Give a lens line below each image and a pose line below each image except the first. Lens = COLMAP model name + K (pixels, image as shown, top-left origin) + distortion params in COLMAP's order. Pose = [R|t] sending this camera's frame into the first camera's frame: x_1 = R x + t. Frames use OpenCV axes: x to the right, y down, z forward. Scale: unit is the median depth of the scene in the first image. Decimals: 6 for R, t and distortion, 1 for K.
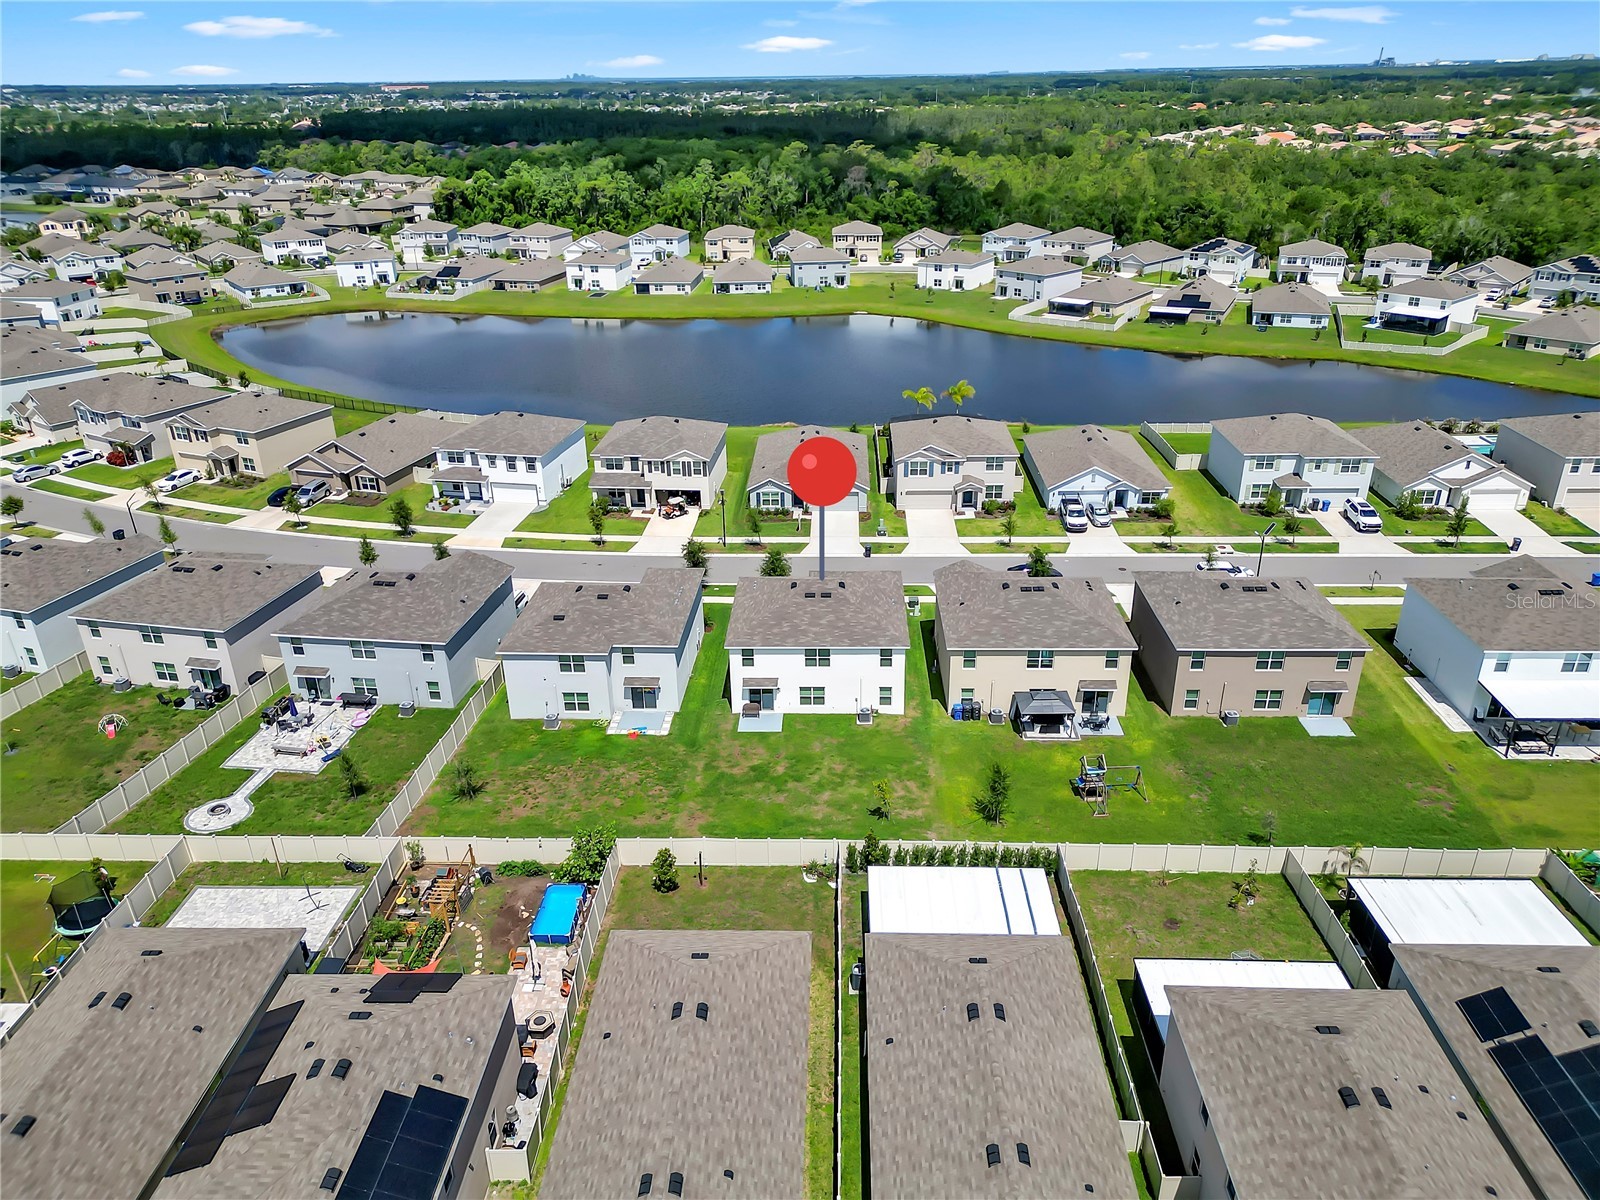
lens RADIAL K [[1102.5, 0, 800.0], [0, 1102.5, 600.0], [0, 0, 1]] dist [0.083385, -0.066491]
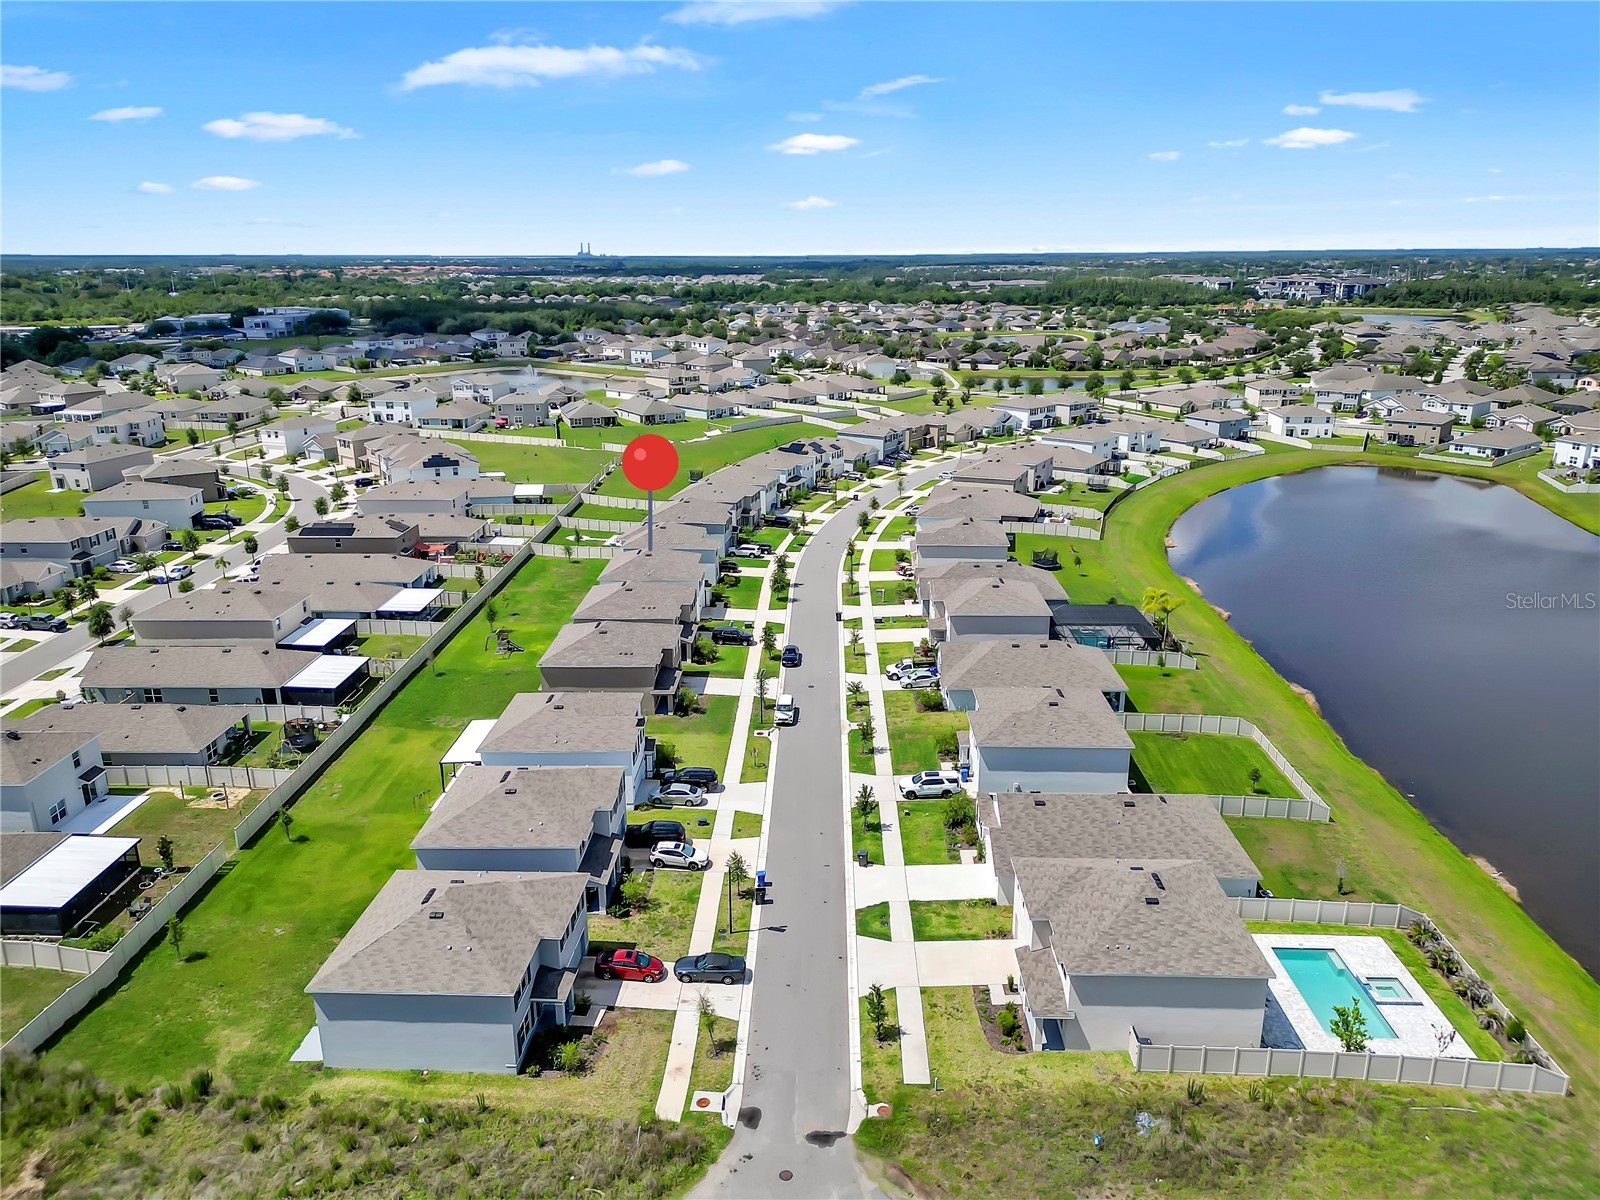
lens RADIAL K [[1147.1, 0, 815.1], [0, 1147.1, 601.9], [0, 0, 1]] dist [0.028576, -0.002189]
pose [[0.020266, 0.314237, -0.949128, 1.951015], [-0.422212, 0.863210, 0.276776, -0.612944], [0.906270, 0.395124, 0.150169, 1.039334]]
